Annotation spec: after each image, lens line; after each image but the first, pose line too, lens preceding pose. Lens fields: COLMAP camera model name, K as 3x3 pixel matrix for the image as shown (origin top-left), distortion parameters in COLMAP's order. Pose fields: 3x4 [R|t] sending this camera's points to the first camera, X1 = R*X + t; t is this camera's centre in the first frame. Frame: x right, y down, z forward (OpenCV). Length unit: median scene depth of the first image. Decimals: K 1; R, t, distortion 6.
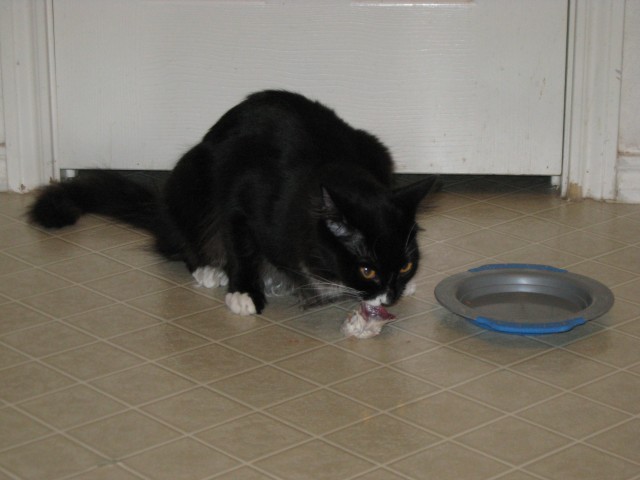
lens RADIAL K [[1801.7, 0, 320.0], [0, 1801.7, 240.0], [0, 0, 1]] dist [-0.104132, -0.801473]
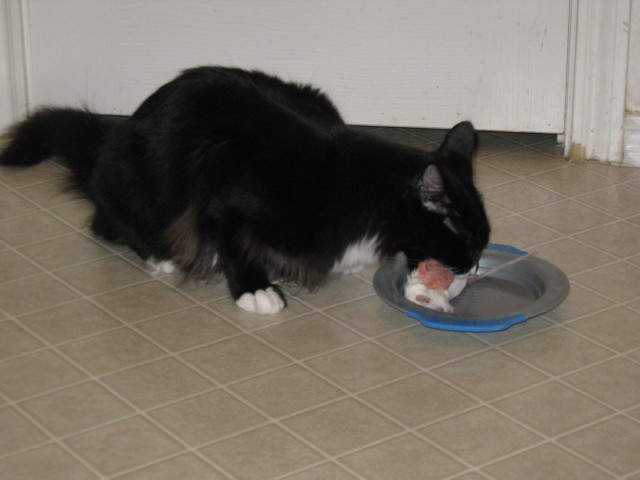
lens RADIAL K [[1801.7, 0, 320.0], [0, 1801.7, 240.0], [0, 0, 1]] dist [-0.104132, -0.801473]
pose [[0.993684, 0.032769, -0.107321, 0.112297], [-0.024919, 0.996970, 0.073686, -0.047073], [0.109411, -0.070546, 0.991490, 0.072986]]
